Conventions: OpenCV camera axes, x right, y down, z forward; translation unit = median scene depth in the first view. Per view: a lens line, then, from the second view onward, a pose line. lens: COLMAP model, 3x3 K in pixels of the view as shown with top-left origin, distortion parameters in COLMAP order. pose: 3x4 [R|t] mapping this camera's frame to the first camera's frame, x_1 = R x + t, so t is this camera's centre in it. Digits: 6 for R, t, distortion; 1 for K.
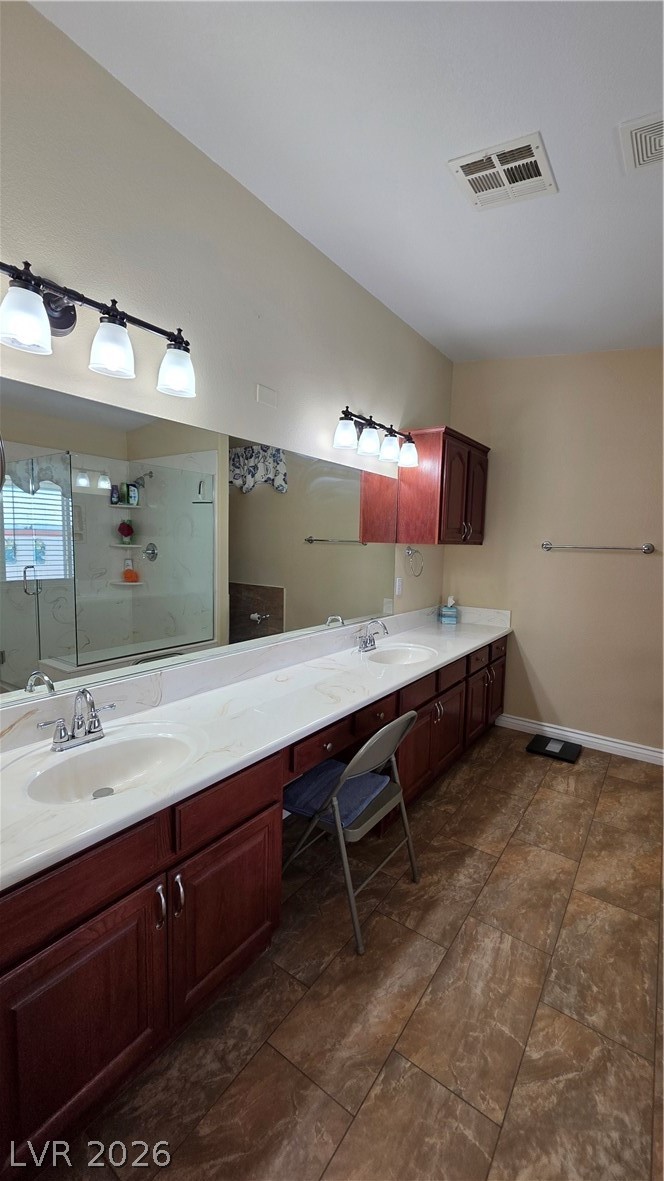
lens RADIAL K [[472.8, 0, 333.3], [0, 472.8, 590.4], [0, 0, 1]] dist [-0.000467, -0.000267]
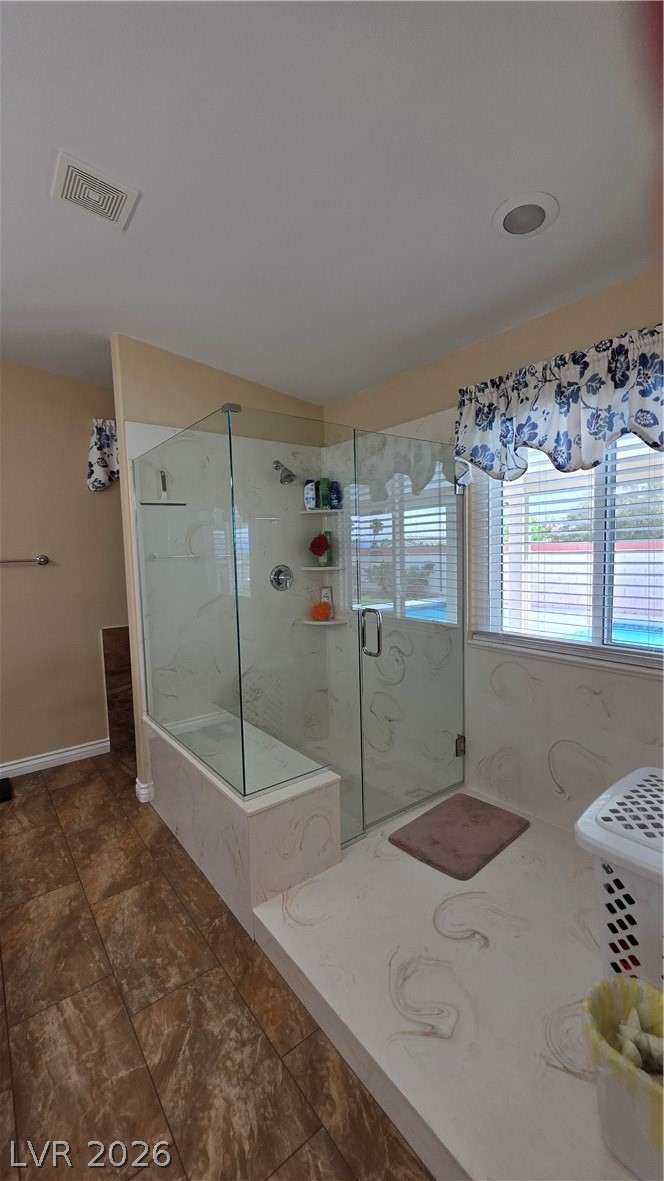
lens RADIAL K [[472.8, 0, 337.5], [0, 472.8, 588.9], [0, 0, 1]] dist [-0.000467, -0.000267]
pose [[0.277699, -0.108372, 0.954536, -0.231767], [0.134727, 0.988190, 0.072997, -0.023727], [-0.951174, 0.108330, 0.289020, 0.164874]]
